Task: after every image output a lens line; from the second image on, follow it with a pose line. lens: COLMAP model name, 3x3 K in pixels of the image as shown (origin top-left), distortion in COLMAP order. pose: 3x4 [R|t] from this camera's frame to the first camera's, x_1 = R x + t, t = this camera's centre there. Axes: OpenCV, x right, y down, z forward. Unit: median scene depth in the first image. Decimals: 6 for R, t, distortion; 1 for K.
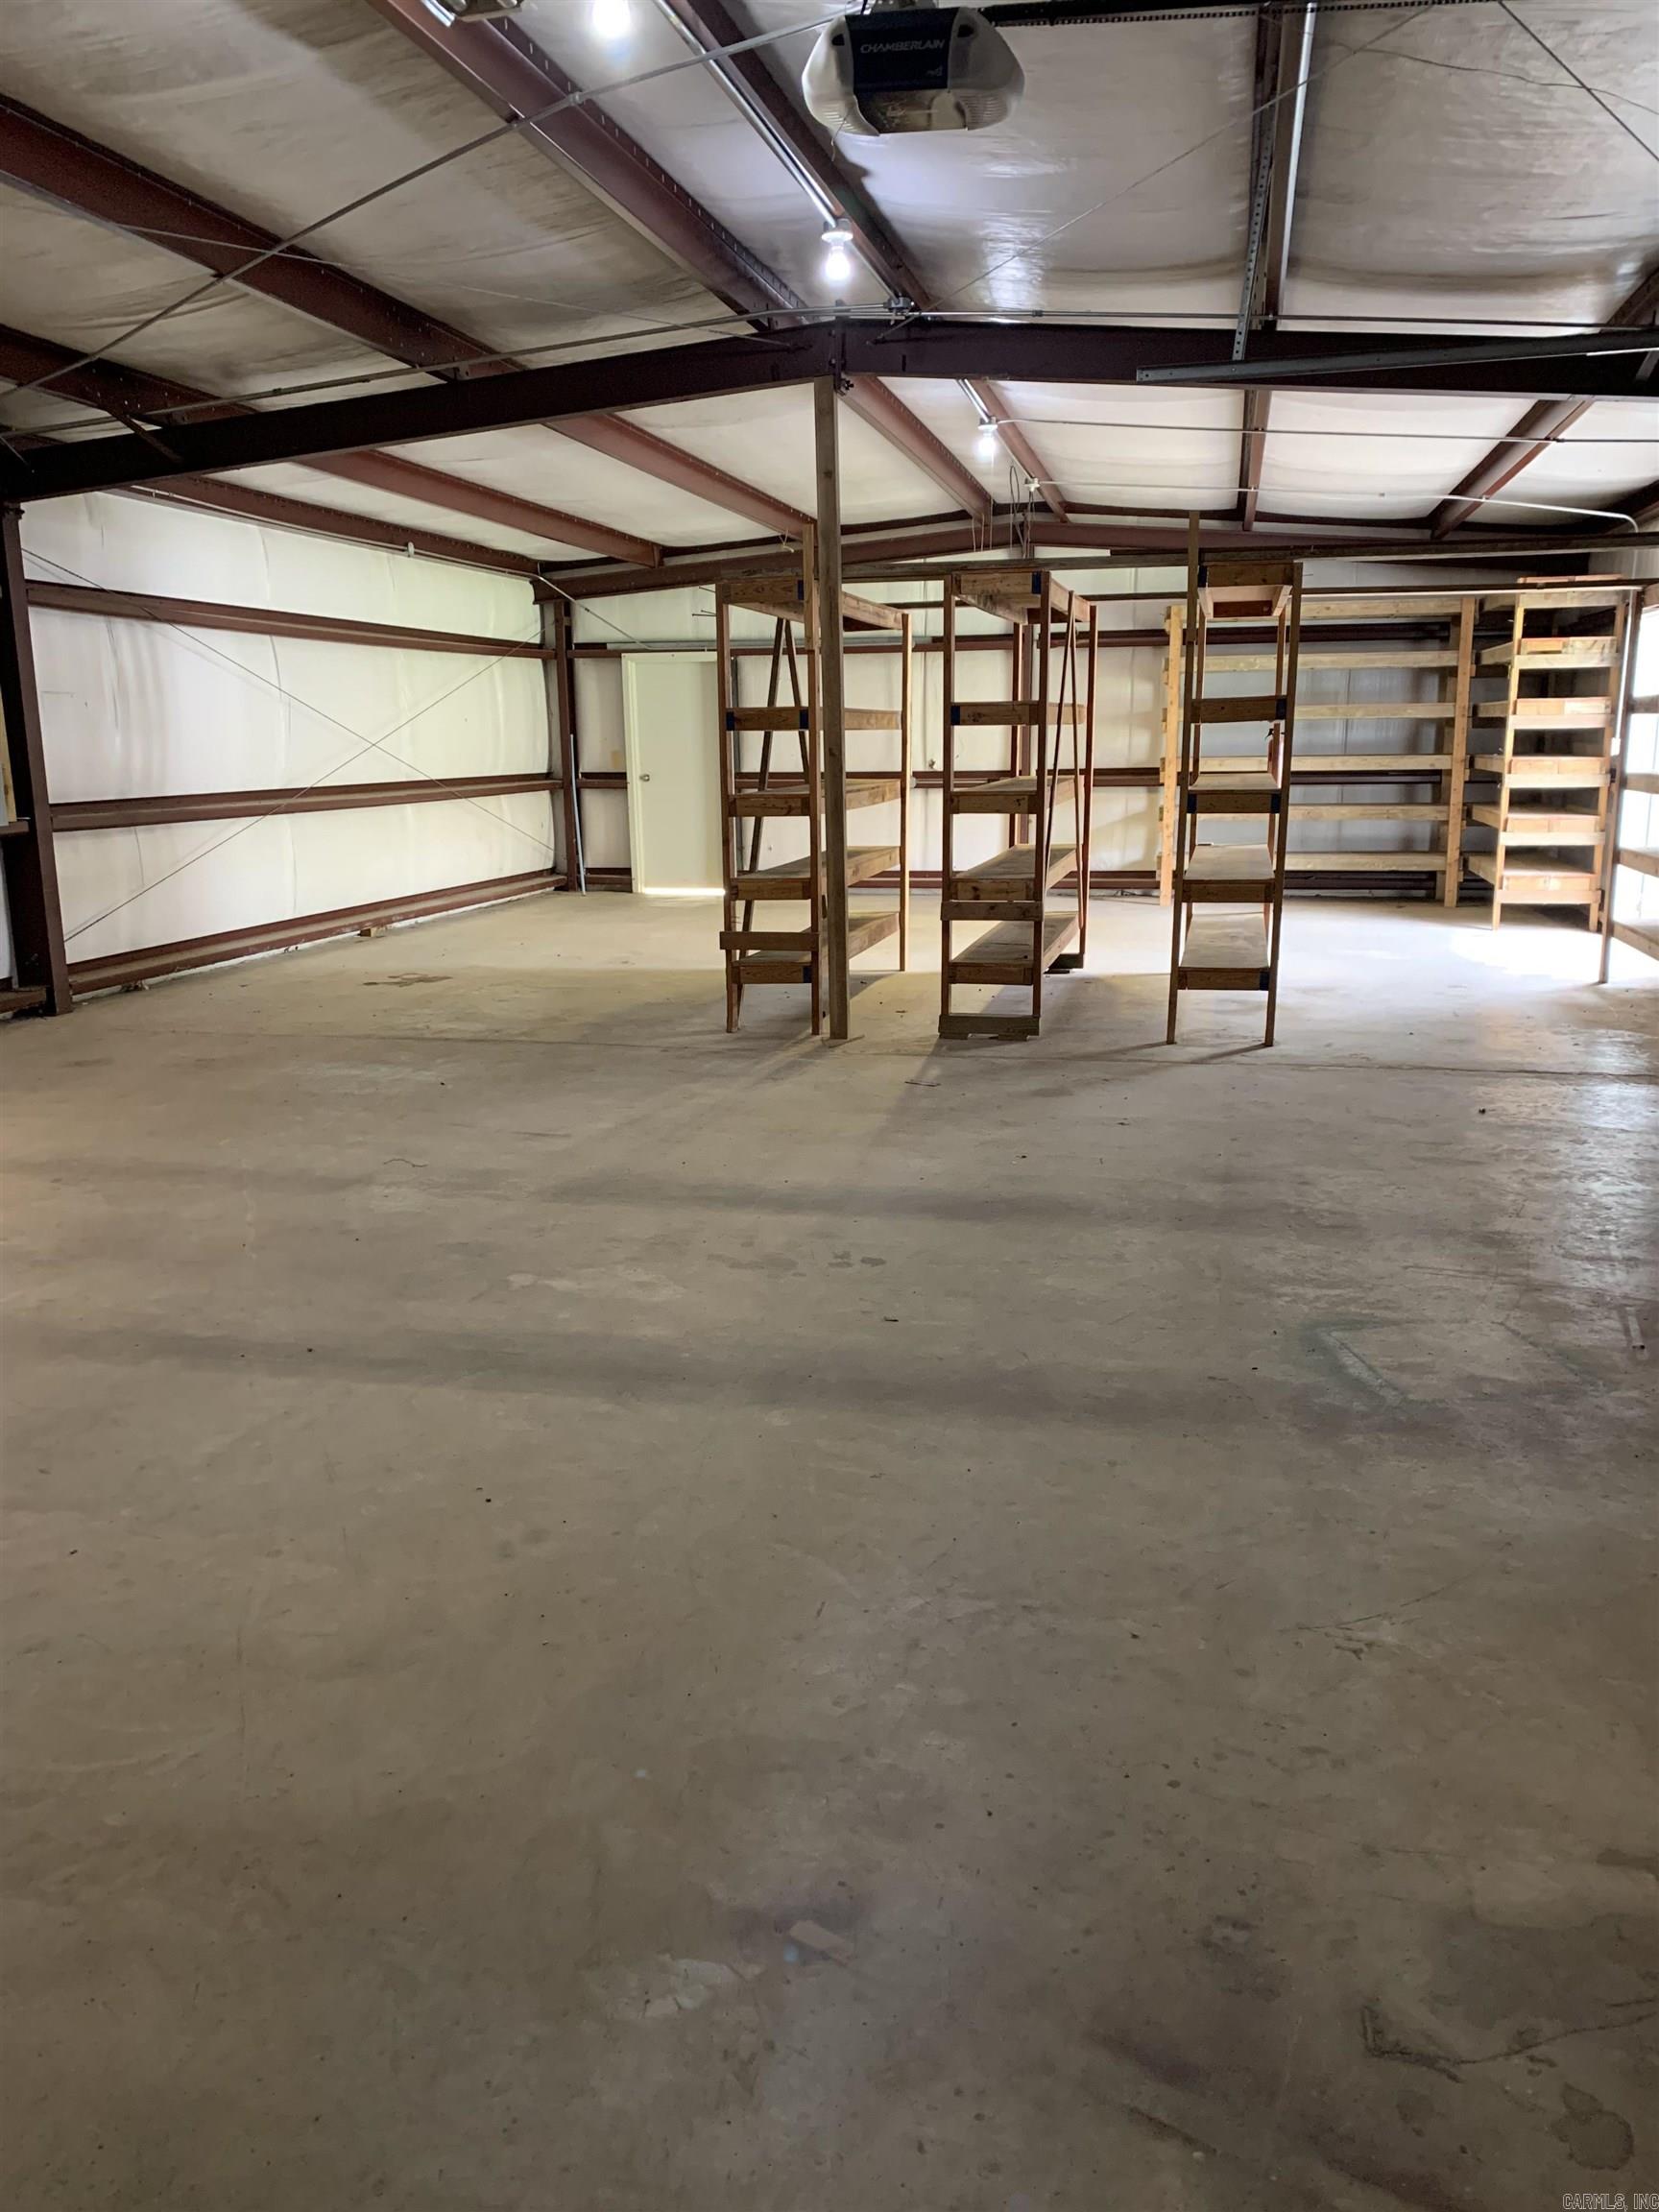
lens RADIAL K [[1671.2, 0, 829.5], [0, 1671.2, 1106.0], [0, 0, 1]] dist [-0.006209, -0.007703]
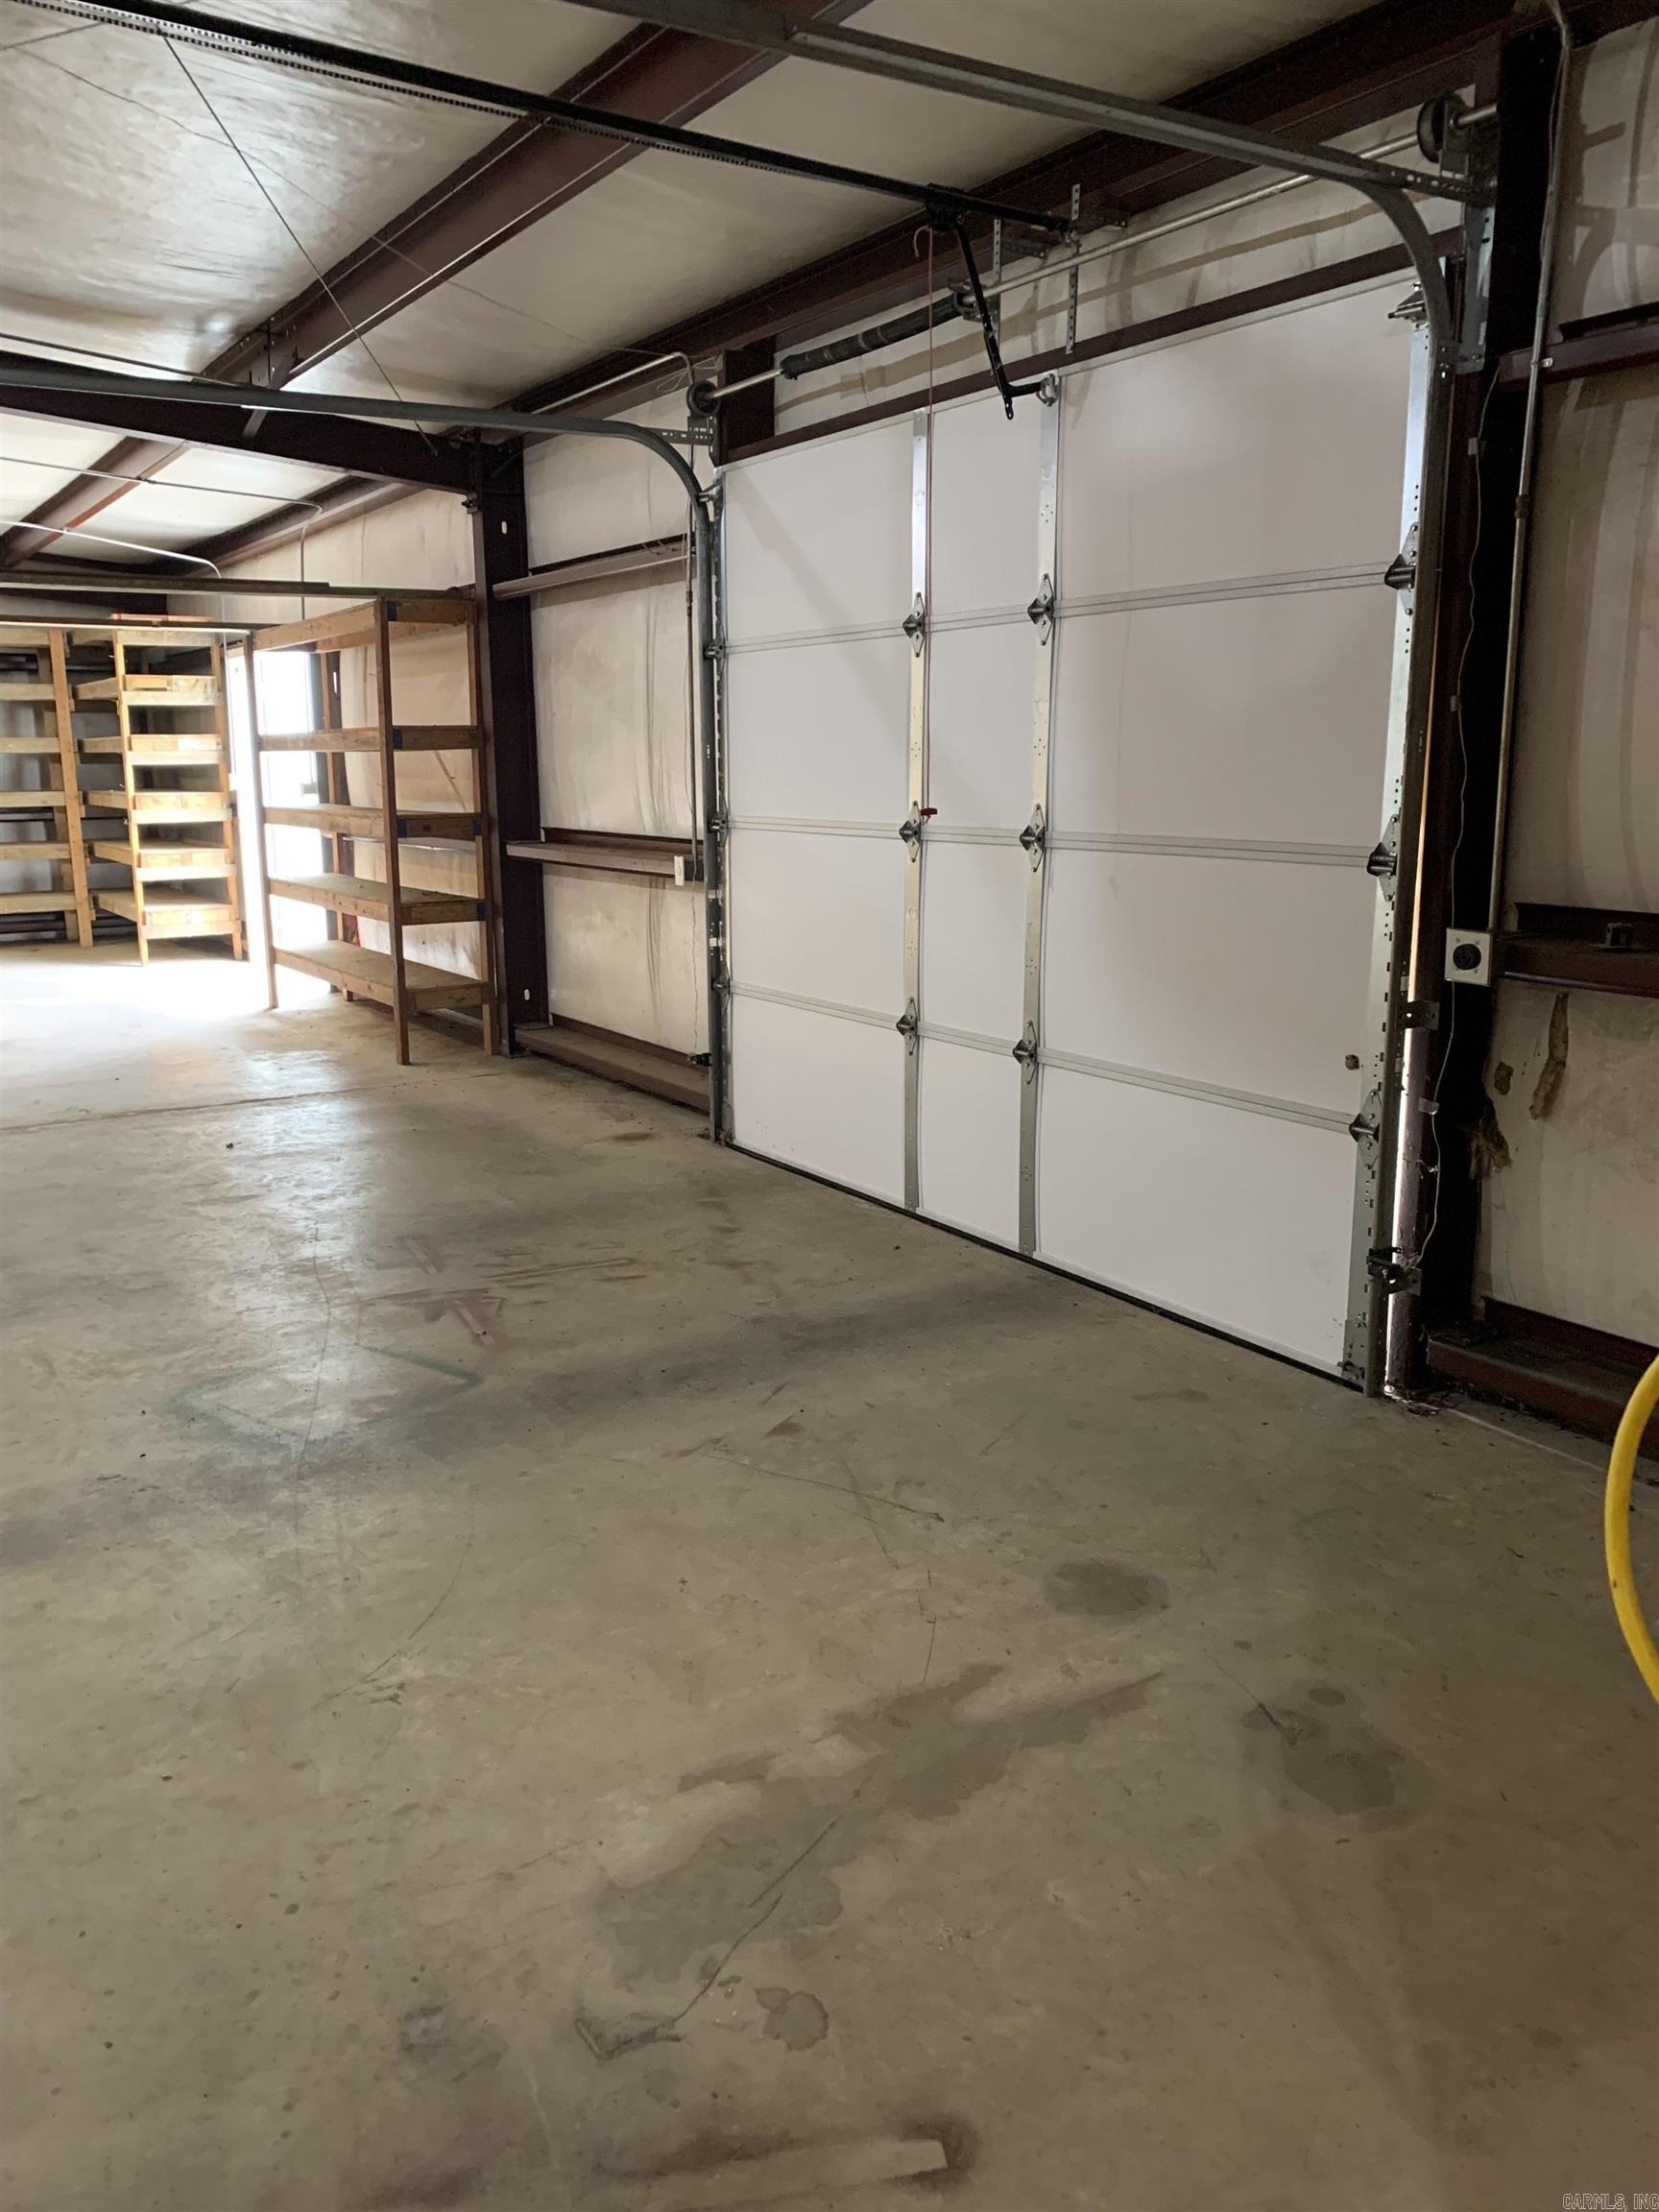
lens RADIAL K [[1673.9, 0, 826.4], [0, 1673.9, 1089.4], [0, 0, 1]] dist [-0.004014, 0.002154]
pose [[0.692375, -0.132570, 0.709255, -0.053912], [0.153715, 0.987512, 0.034523, -0.007861], [-0.704974, 0.085121, 0.704106, 0.030579]]
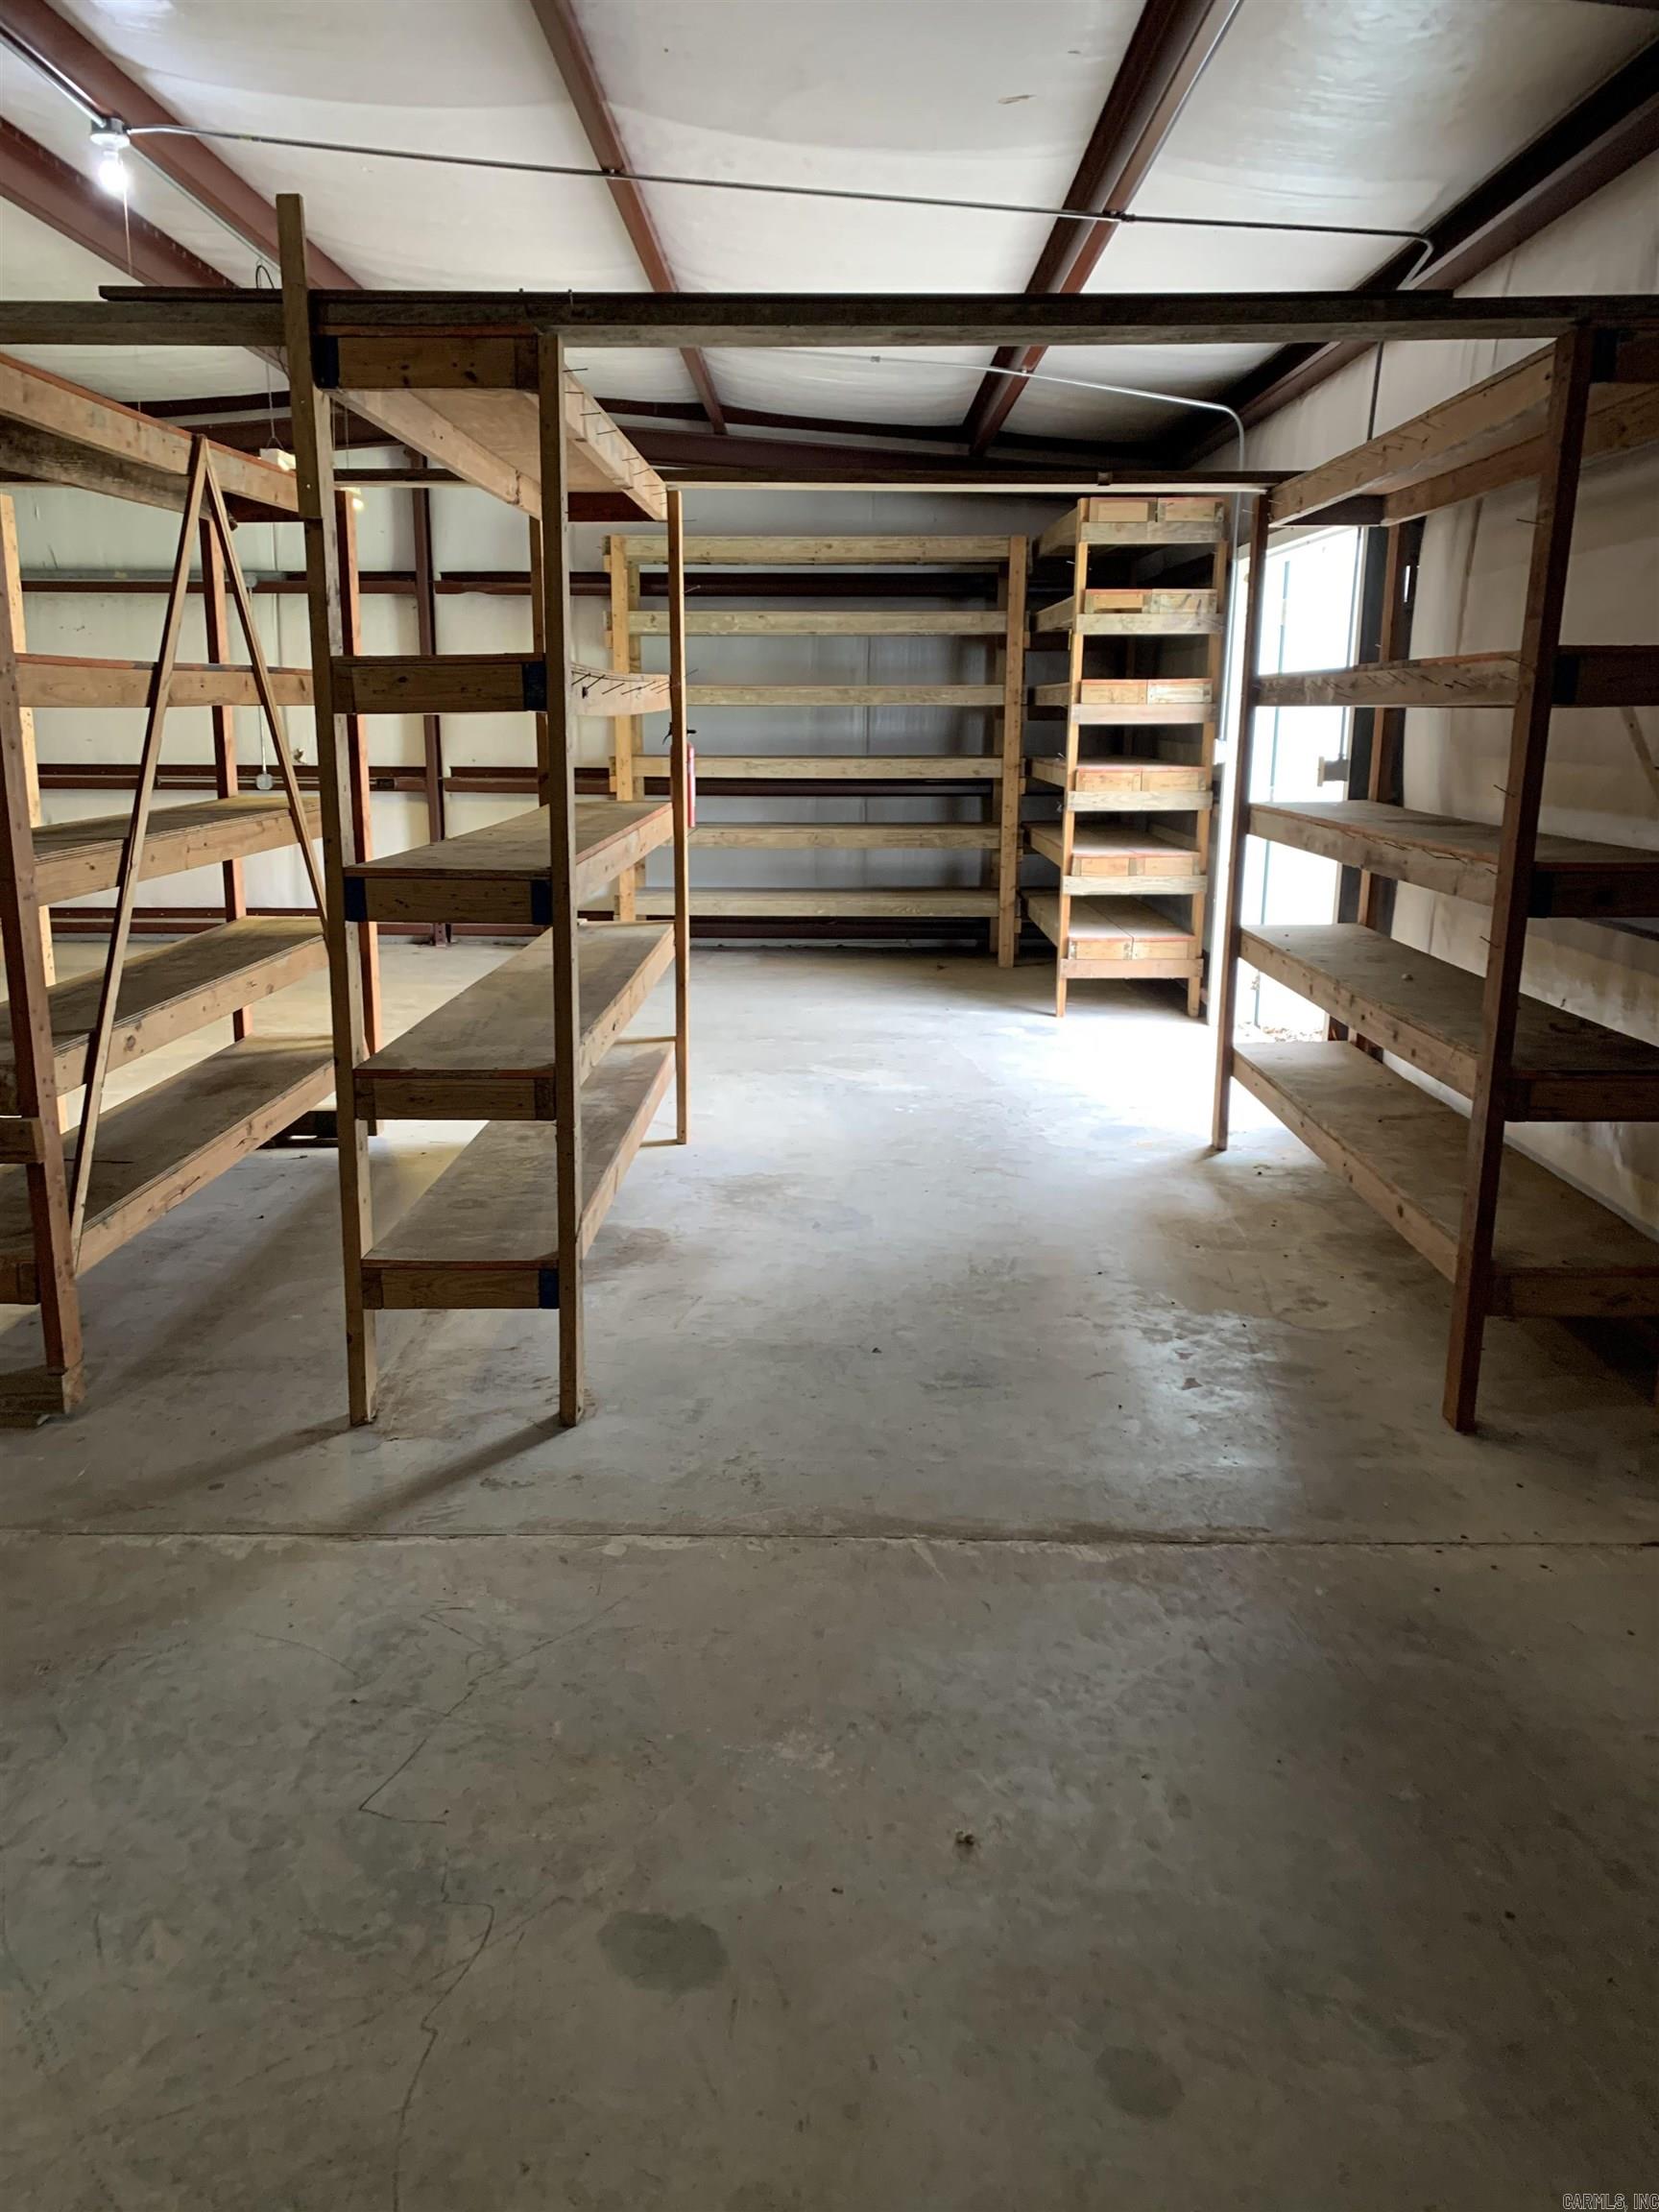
lens RADIAL K [[1654.2, 0, 820.9], [0, 1654.2, 1100.4], [0, 0, 1]] dist [0.076444, -0.000655]
pose [[0.976426, -0.034846, 0.213022, 0.229385], [0.032476, 0.999366, 0.014618, -0.125311], [-0.213396, -0.007355, 0.976938, 0.520557]]
